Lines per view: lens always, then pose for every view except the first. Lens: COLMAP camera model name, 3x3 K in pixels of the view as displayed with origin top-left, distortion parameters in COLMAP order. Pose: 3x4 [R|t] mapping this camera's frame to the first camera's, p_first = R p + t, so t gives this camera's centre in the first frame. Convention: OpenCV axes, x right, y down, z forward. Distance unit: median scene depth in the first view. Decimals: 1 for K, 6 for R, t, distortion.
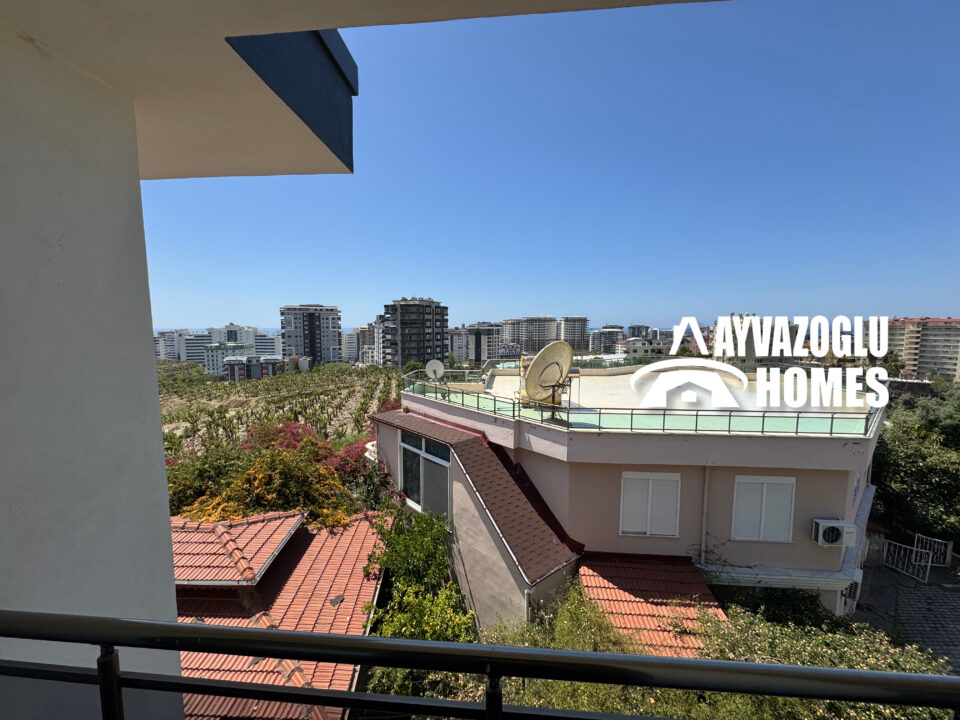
lens RADIAL K [[383.2, 0, 480.0], [0, 383.2, 360.0], [0, 0, 1]] dist [-0.001895, -0.000053]
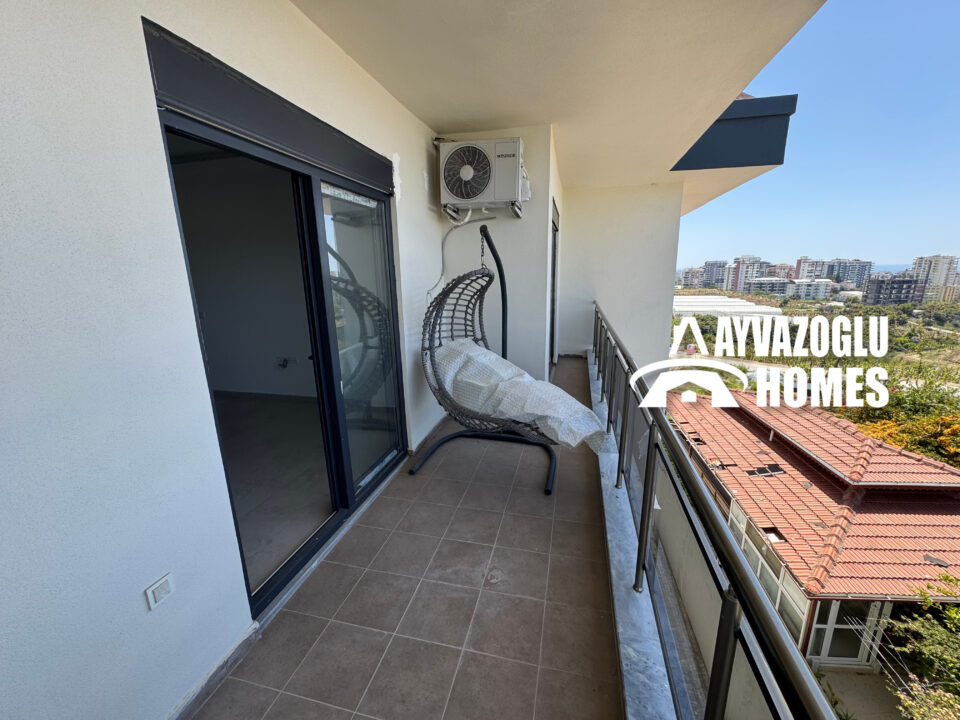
lens RADIAL K [[383.2, 0, 480.0], [0, 383.2, 360.0], [0, 0, 1]] dist [-0.001895, -0.000053]
pose [[-0.151405, 0.234089, -0.960354, 0.550739], [-0.062648, 0.967328, 0.245666, -0.003946], [0.986485, 0.097359, -0.131793, -0.017880]]
